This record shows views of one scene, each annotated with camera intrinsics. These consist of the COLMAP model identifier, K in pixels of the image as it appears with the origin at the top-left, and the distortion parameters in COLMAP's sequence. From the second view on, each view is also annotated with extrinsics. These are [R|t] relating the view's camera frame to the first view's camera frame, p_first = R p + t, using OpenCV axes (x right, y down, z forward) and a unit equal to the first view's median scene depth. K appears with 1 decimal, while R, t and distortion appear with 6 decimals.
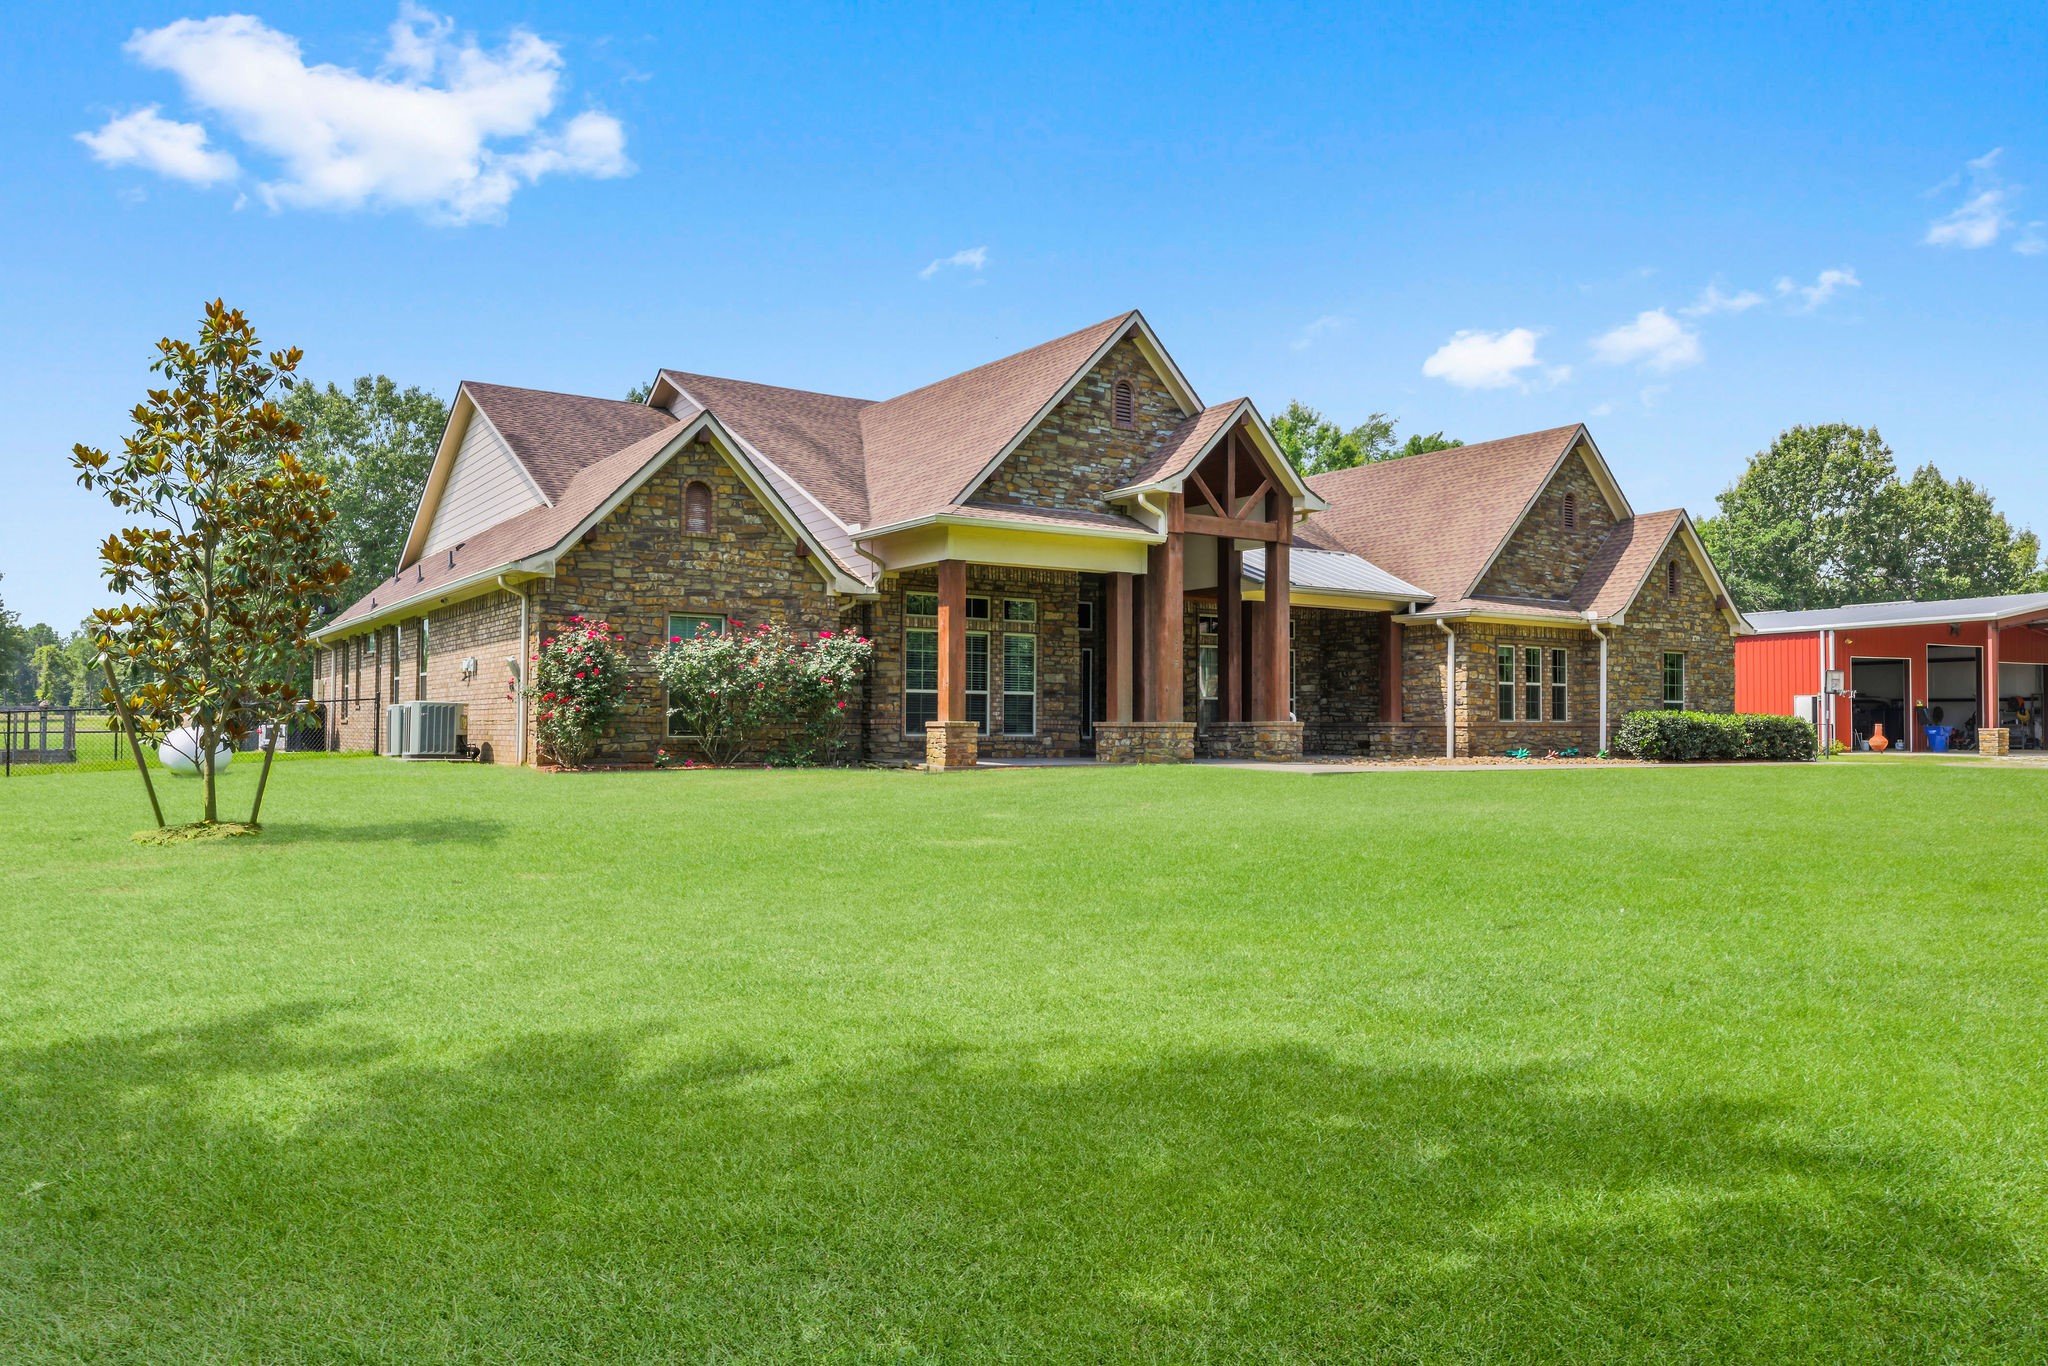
lens RADIAL K [[1405.5, 0, 1024.0], [0, 1405.5, 683.0], [0, 0, 1]] dist [-0.001986, -0.000035]
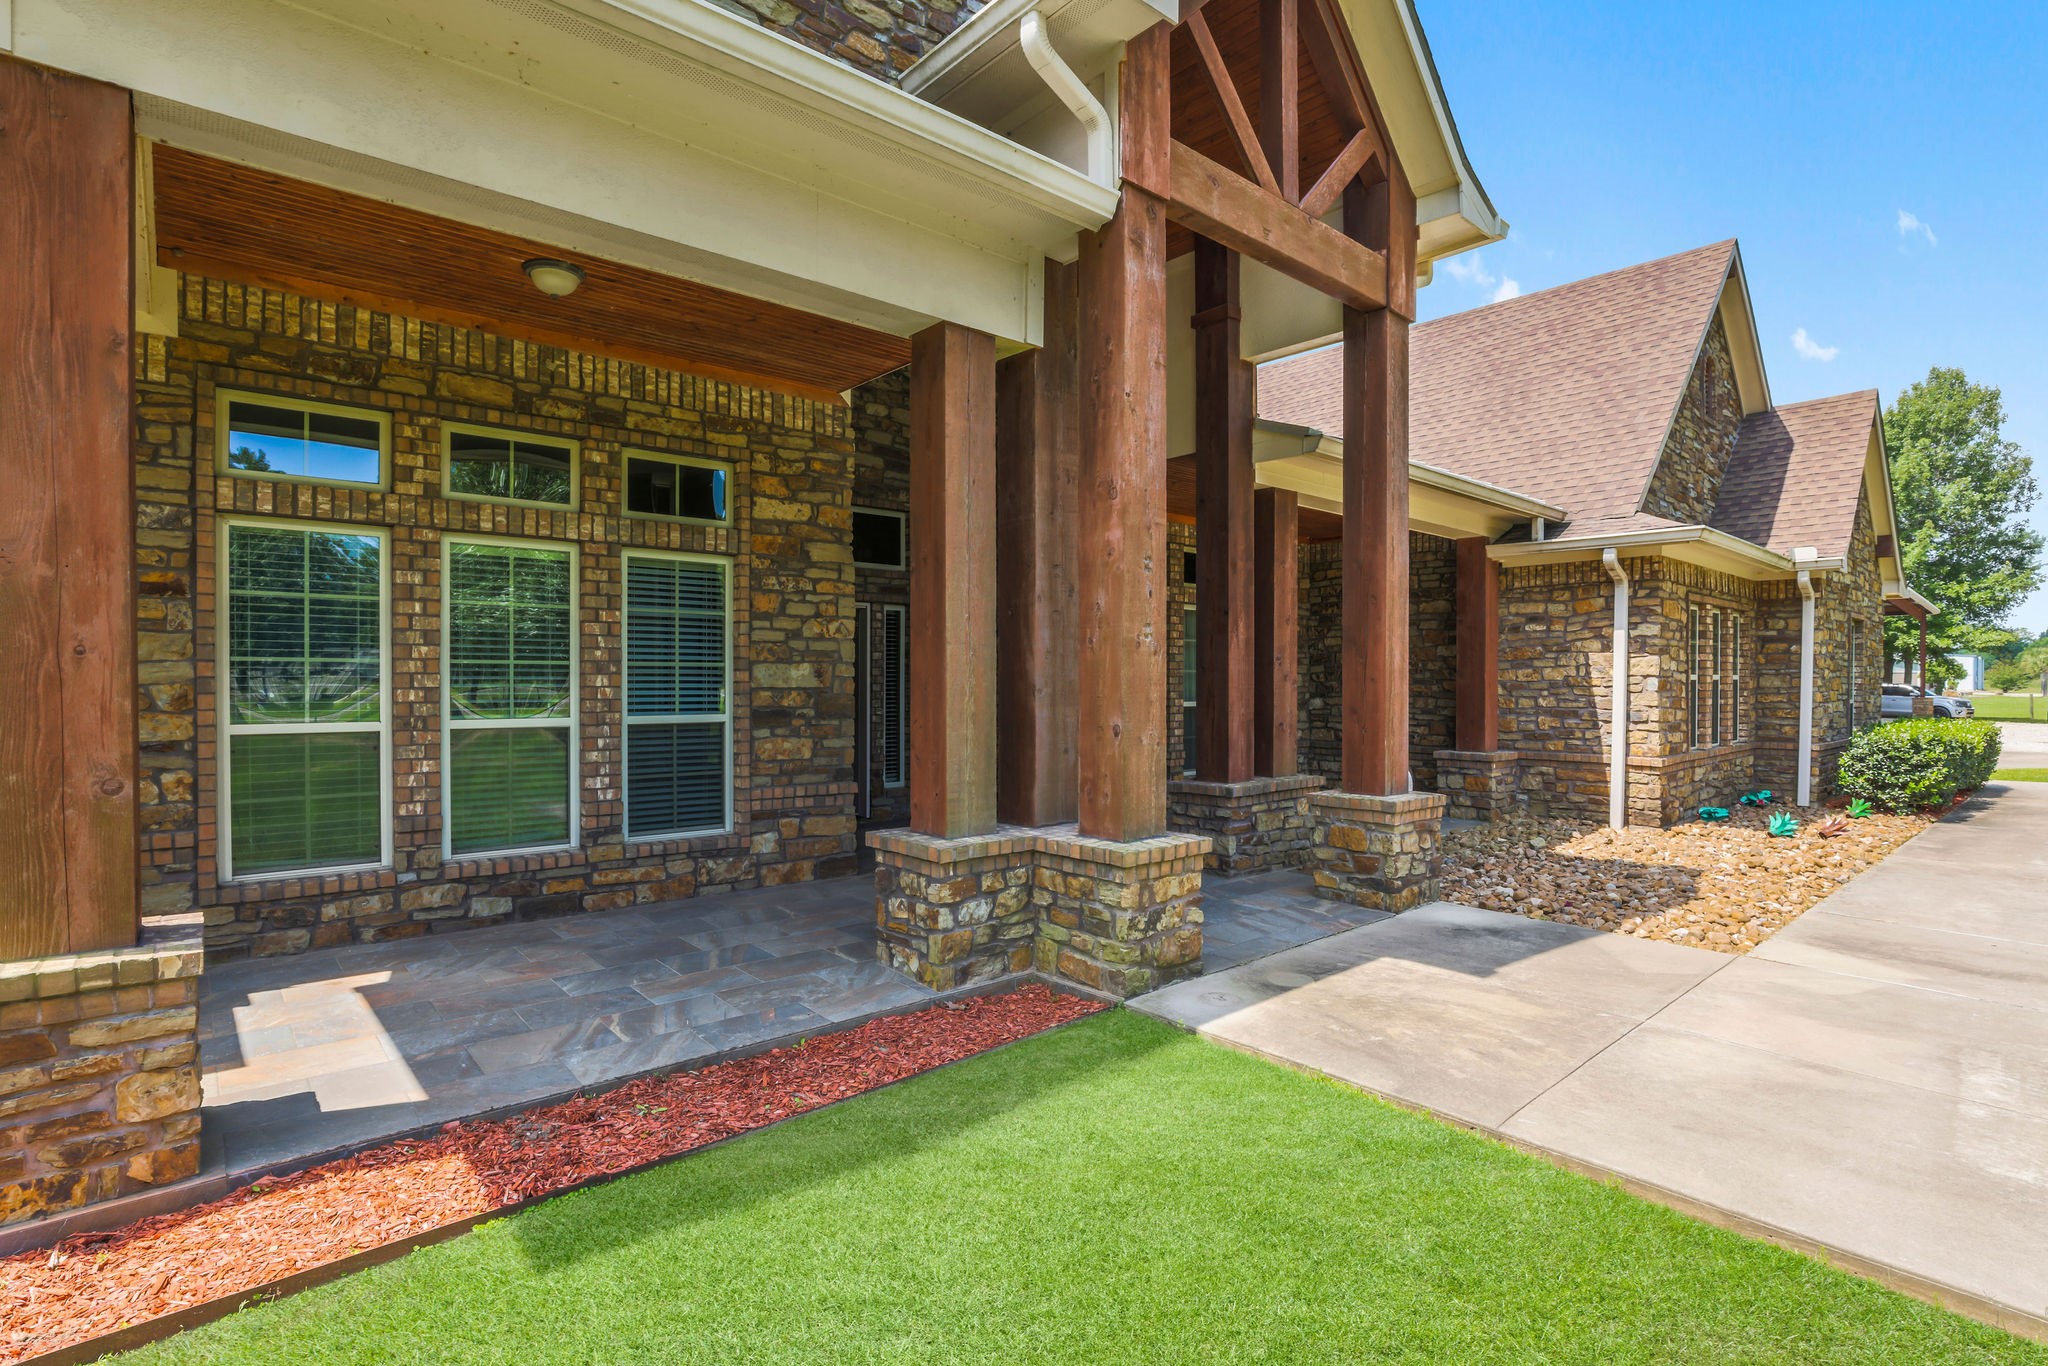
lens RADIAL K [[994.1, 0, 1024.0], [0, 994.1, 683.0], [0, 0, 1]] dist [-0.048934, 0.017525]
pose [[0.991712, -0.002918, 0.128449, 0.050717], [-0.001481, 0.999416, 0.034140, -0.010561], [-0.128473, -0.034047, 0.991128, 0.719910]]
